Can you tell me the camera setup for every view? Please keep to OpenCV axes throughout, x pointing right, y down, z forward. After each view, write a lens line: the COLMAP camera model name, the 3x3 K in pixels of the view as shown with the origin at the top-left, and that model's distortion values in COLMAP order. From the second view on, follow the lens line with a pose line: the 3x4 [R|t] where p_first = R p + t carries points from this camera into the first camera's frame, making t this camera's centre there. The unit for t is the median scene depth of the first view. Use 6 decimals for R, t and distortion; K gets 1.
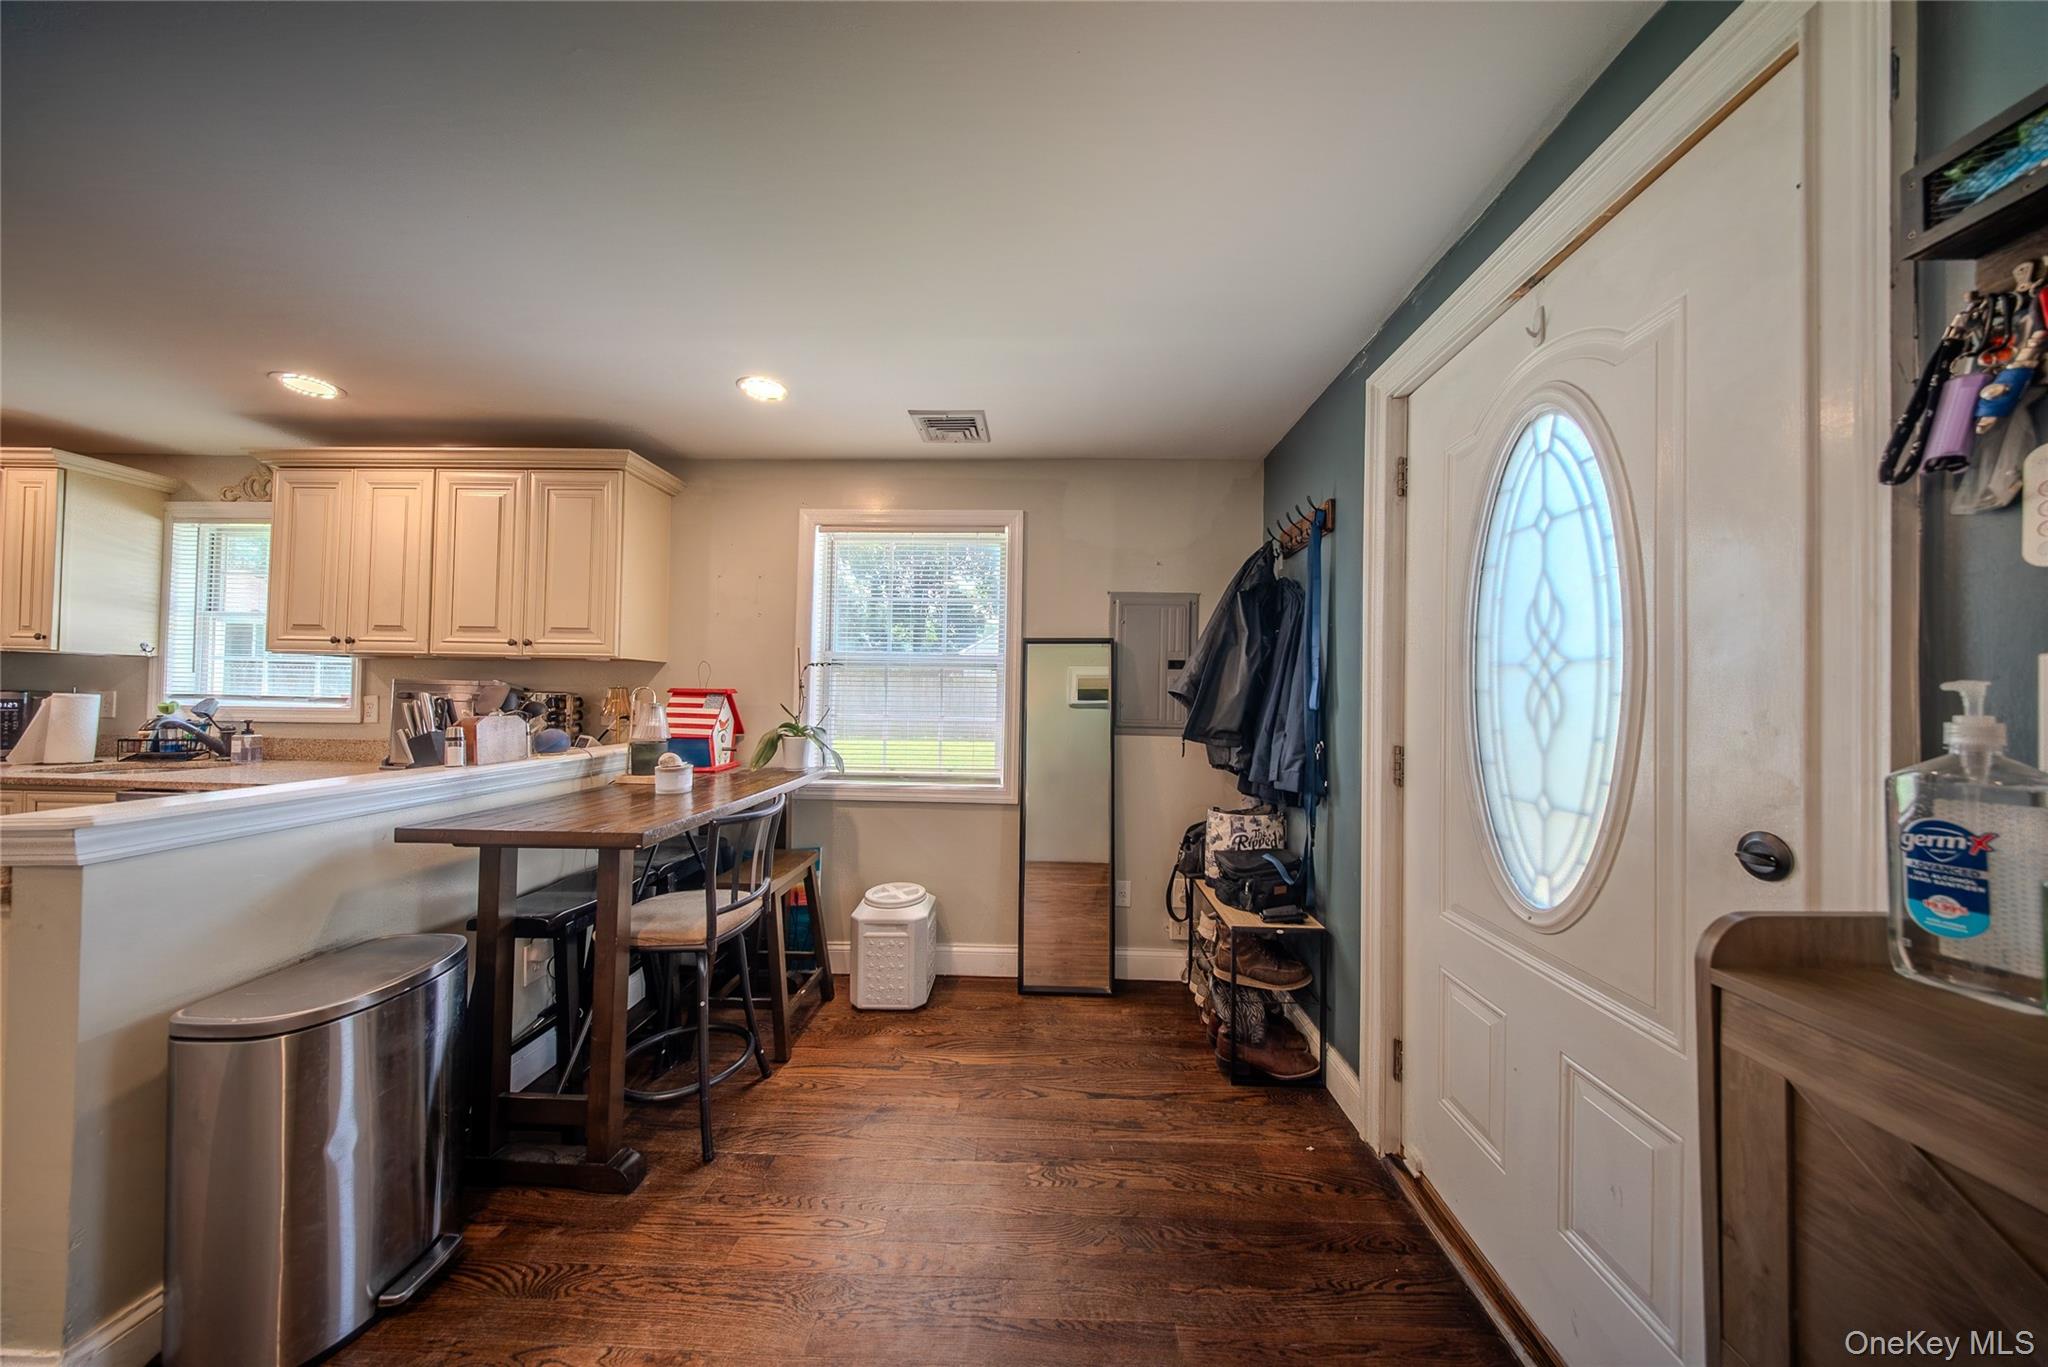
lens RADIAL K [[605.1, 0, 1036.5], [0, 605.1, 688.5], [0, 0, 1]] dist [0.005763, -0.002654]
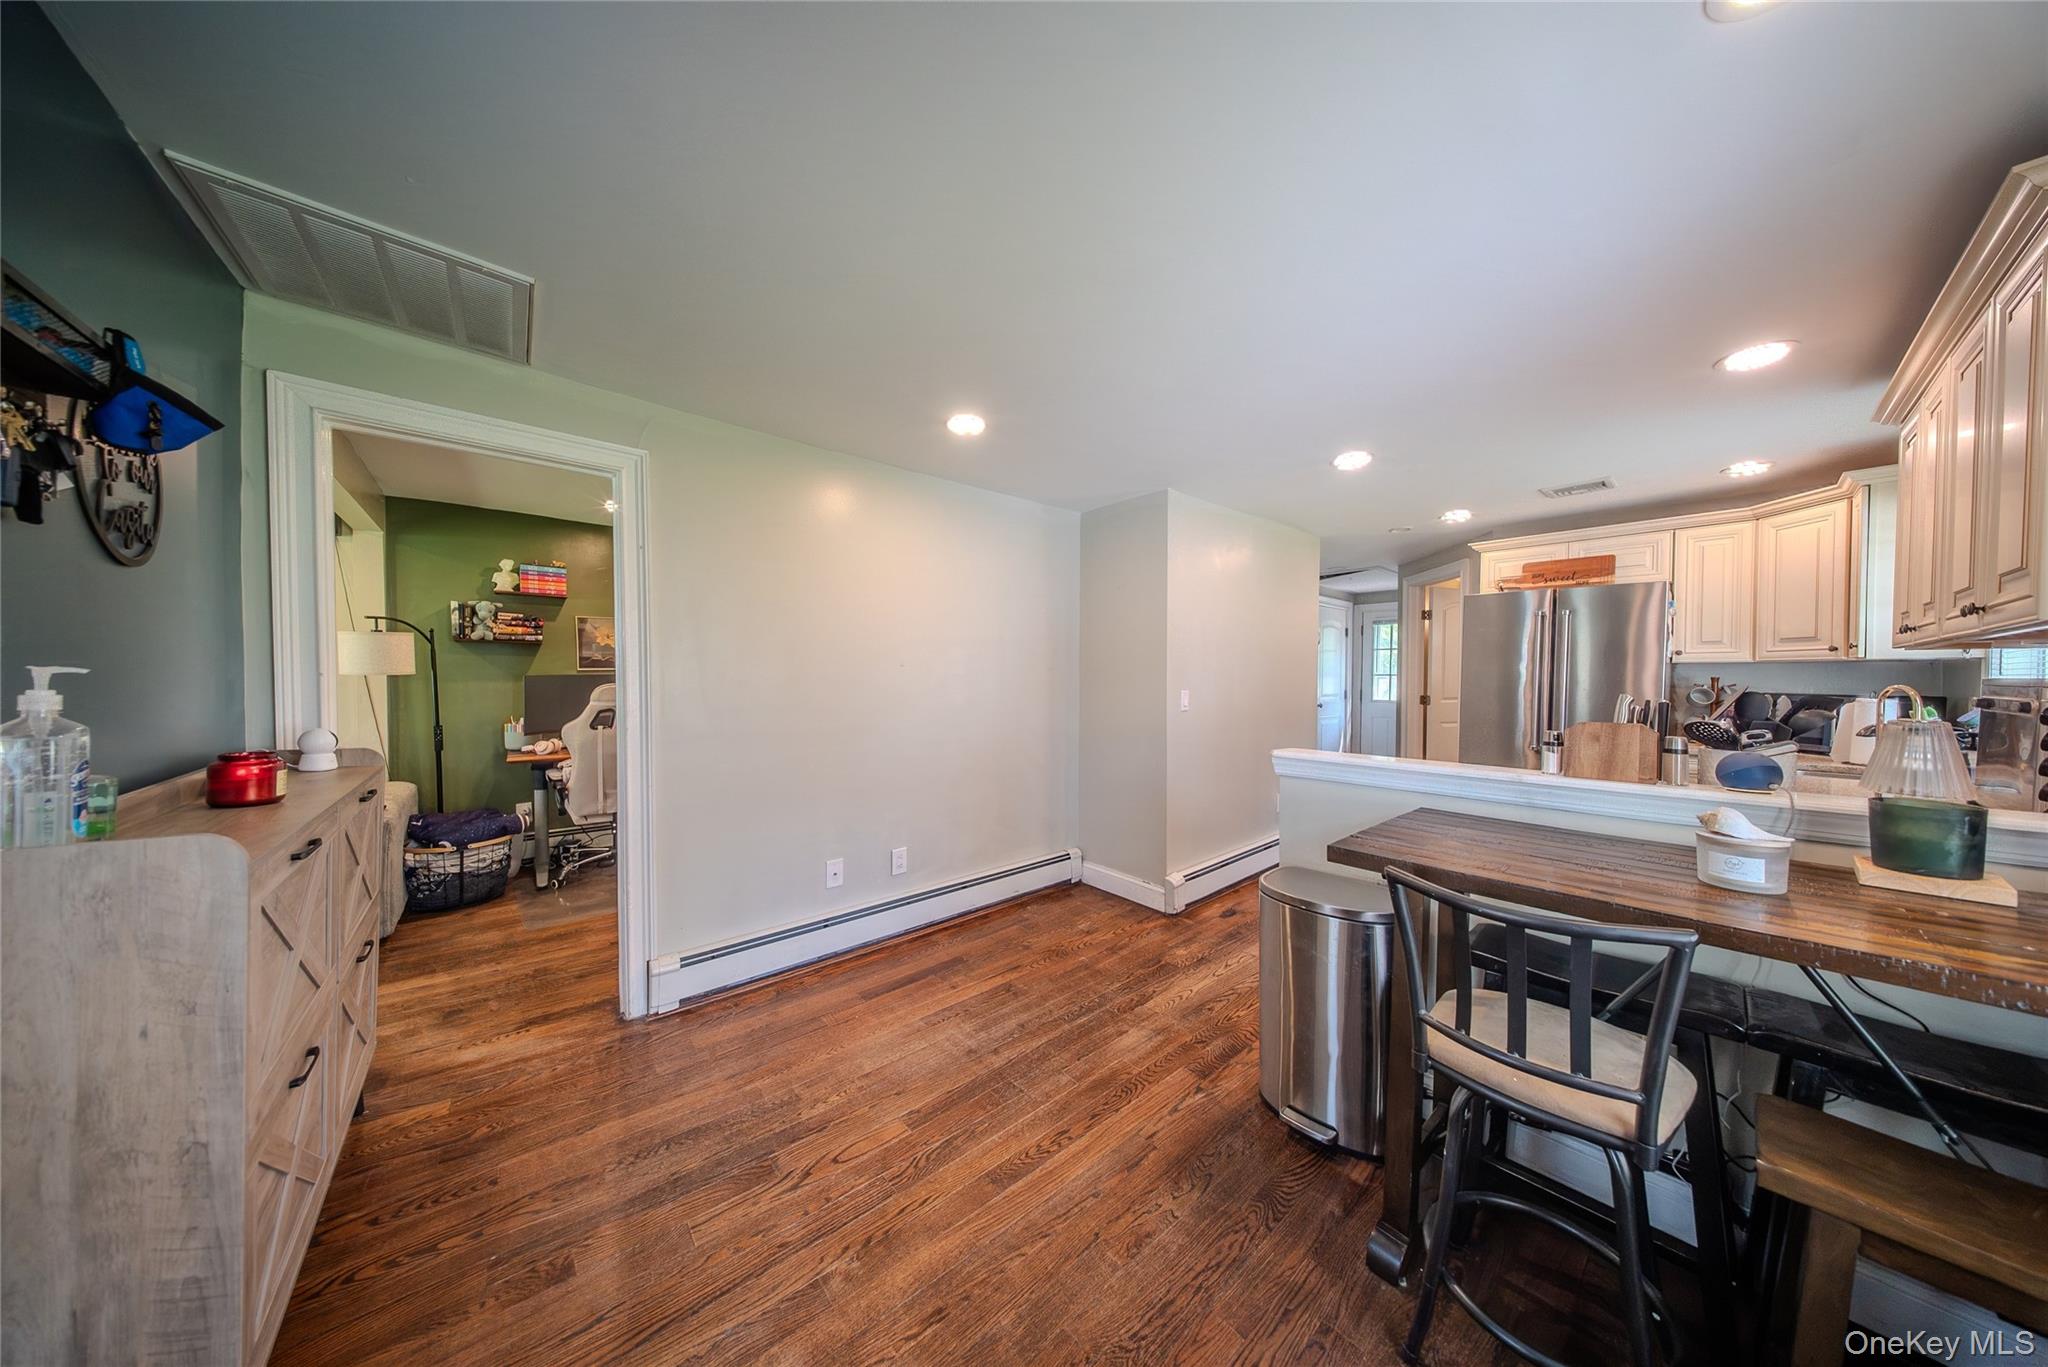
lens RADIAL K [[605.1, 0, 1036.9], [0, 605.1, 686.1], [0, 0, 1]] dist [0.005763, -0.002654]
pose [[-0.736033, -0.010369, -0.676866, 0.181279], [-0.007780, 0.999946, -0.006859, 0.006298], [0.676901, 0.000218, -0.736074, 0.866218]]
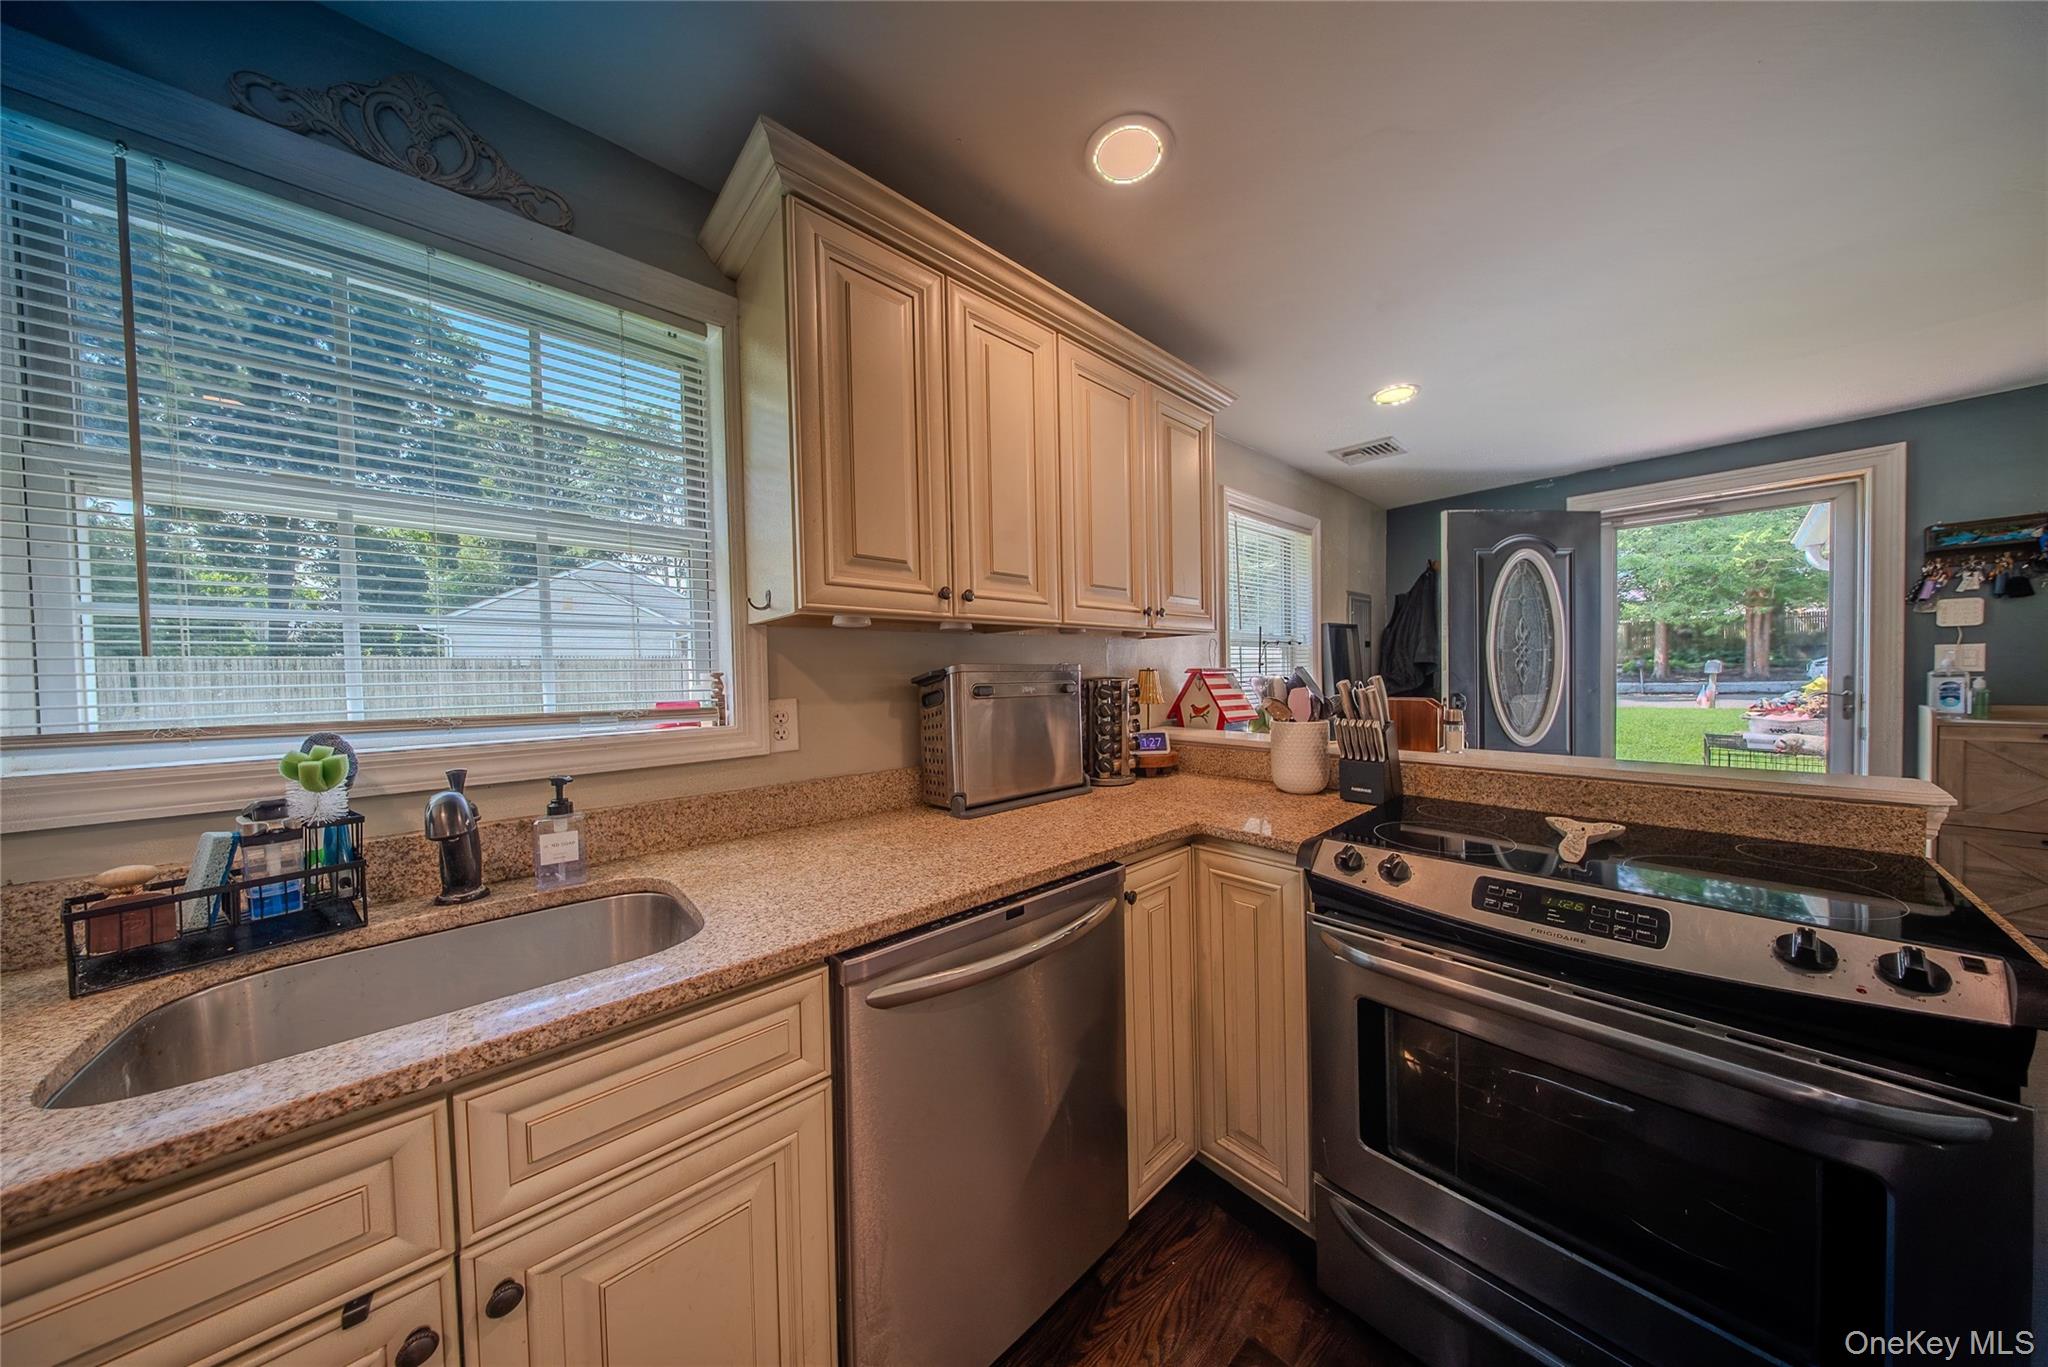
lens RADIAL K [[605.1, 0, 1037.4], [0, 605.1, 688.7], [0, 0, 1]] dist [0.005763, -0.002654]
pose [[0.718703, -0.046265, 0.693777, -1.557766], [0.020735, 0.998766, 0.045124, -0.018326], [-0.695008, -0.018045, 0.718775, 0.585189]]
